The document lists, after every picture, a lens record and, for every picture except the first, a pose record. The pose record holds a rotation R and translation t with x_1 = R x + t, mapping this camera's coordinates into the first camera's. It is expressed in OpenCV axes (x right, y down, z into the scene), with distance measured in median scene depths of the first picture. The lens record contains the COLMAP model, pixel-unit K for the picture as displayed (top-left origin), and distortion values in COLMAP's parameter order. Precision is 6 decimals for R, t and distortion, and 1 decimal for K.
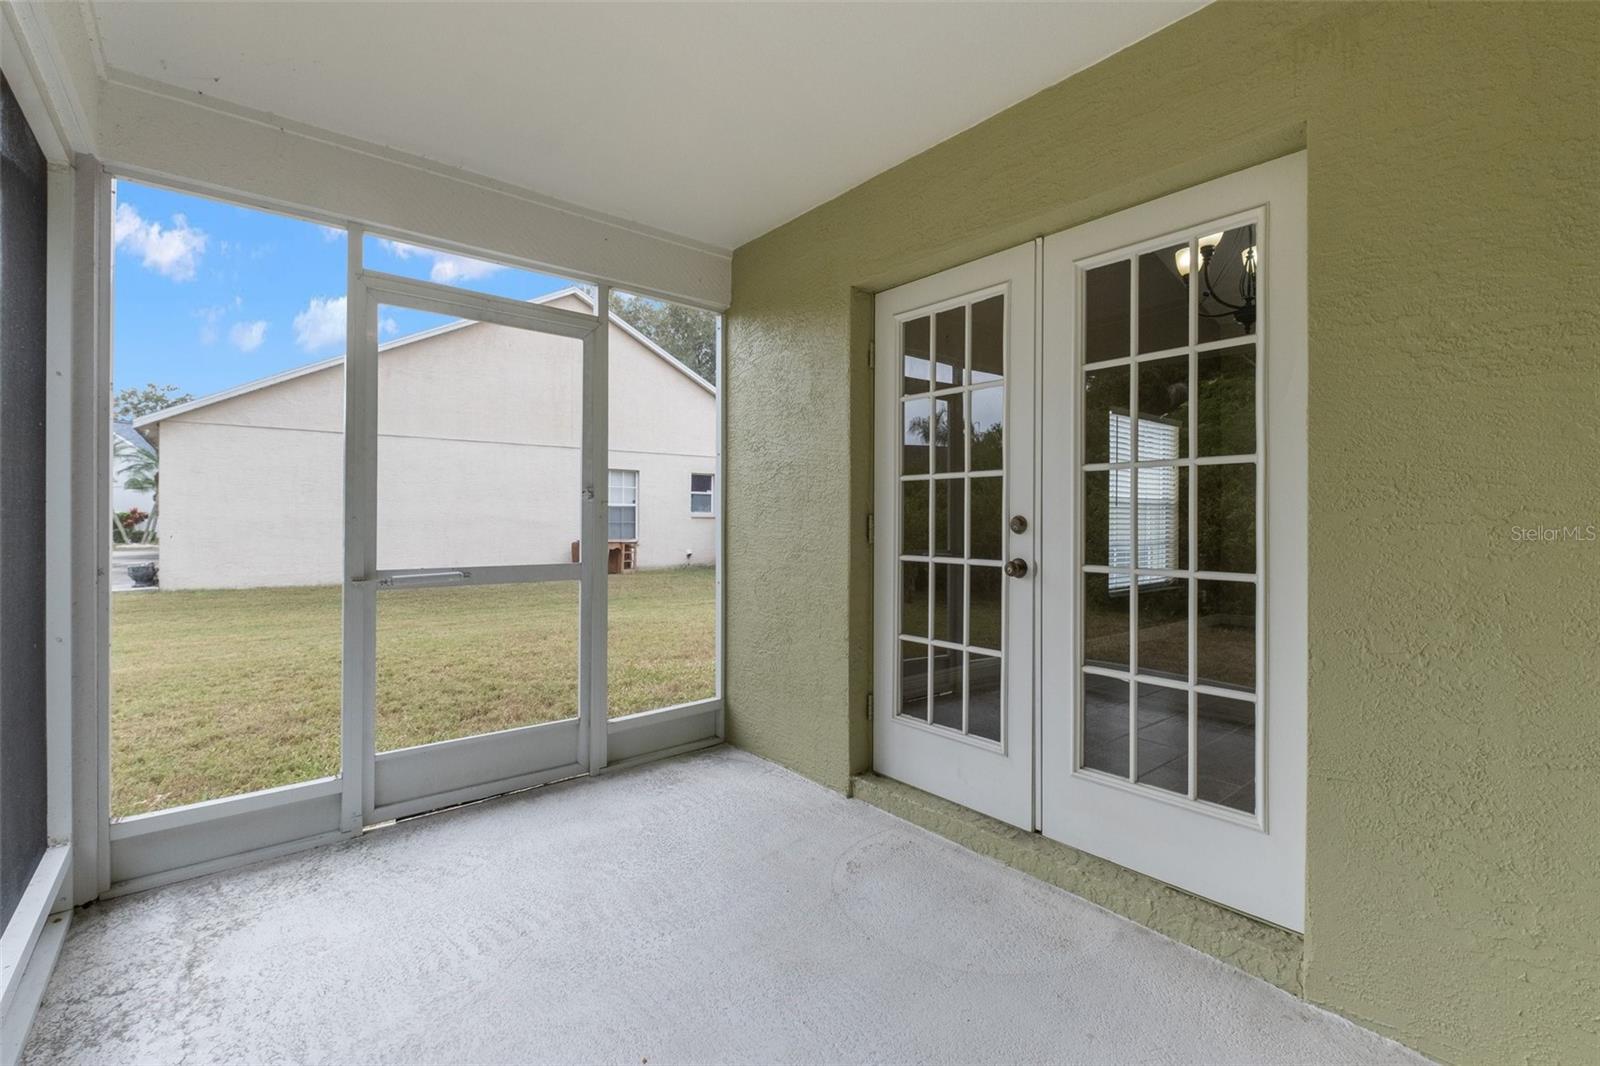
lens RADIAL K [[696.9, 0, 801.4], [0, 696.9, 530.3], [0, 0, 1]] dist [0.001589, -0.002982]
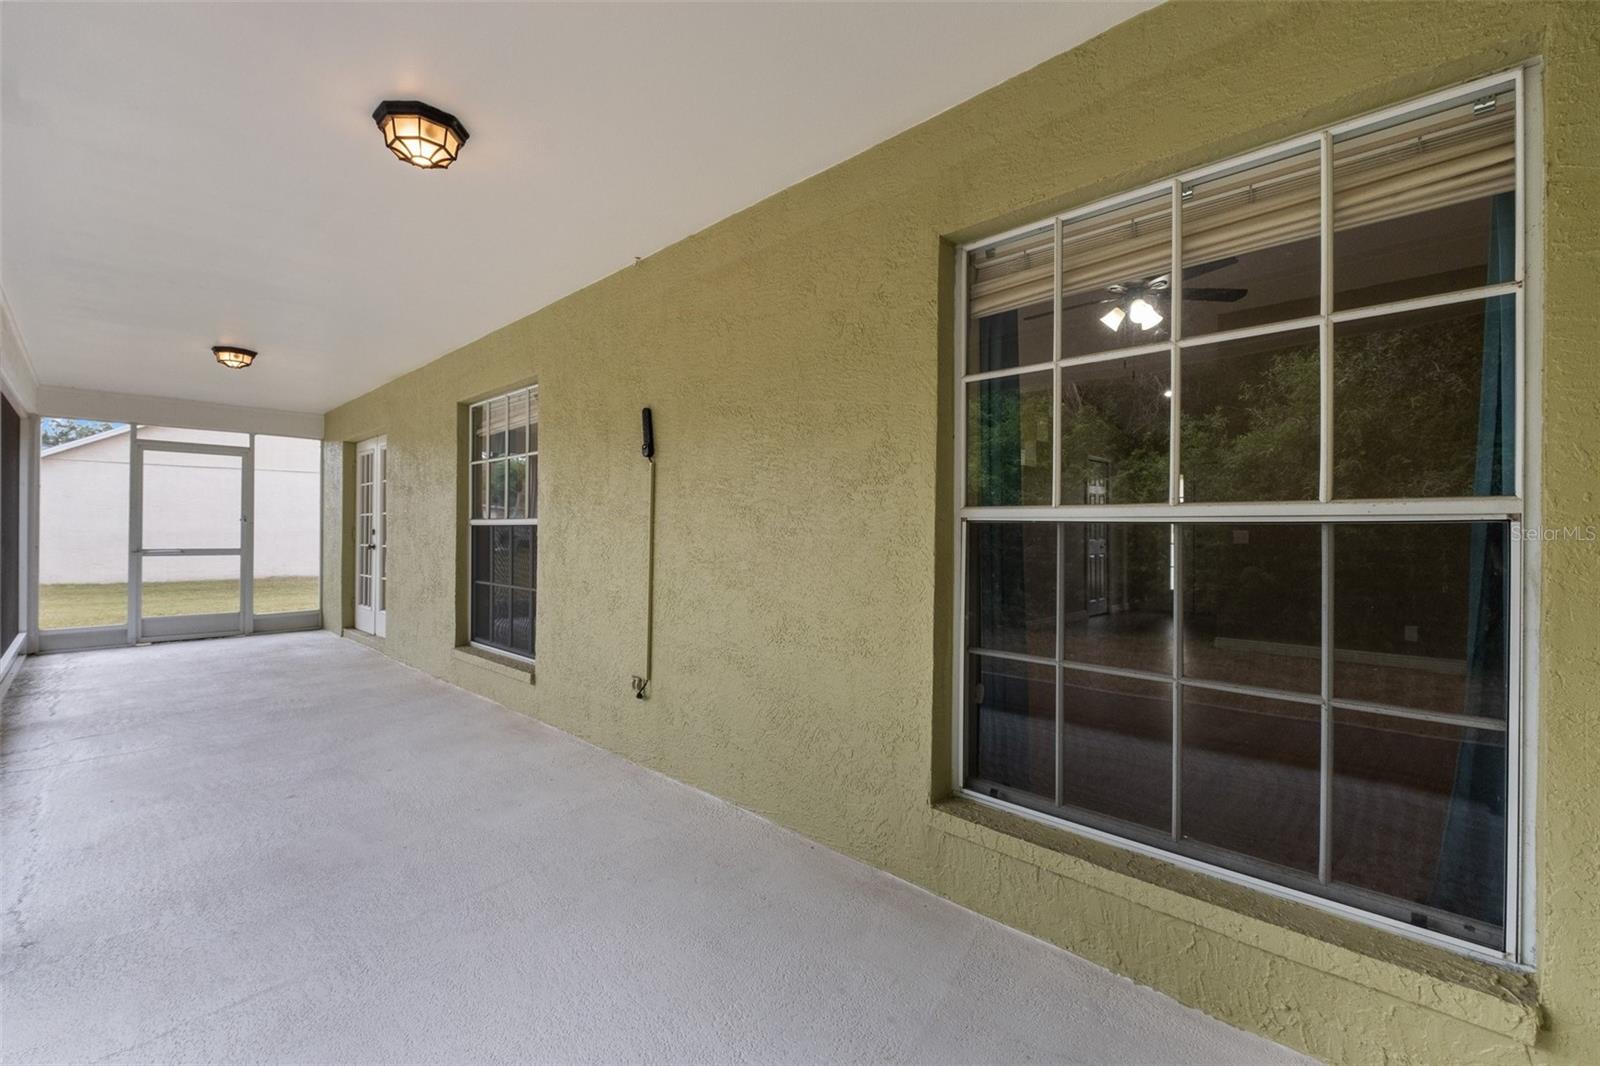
lens RADIAL K [[696.9, 0, 798.5], [0, 696.9, 533.8], [0, 0, 1]] dist [0.001589, -0.002982]
pose [[0.995332, 0.000152, 0.096506, 1.686325], [0.000672, 0.999964, -0.008502, 0.023757], [-0.096503, 0.008527, 0.995296, -1.961009]]
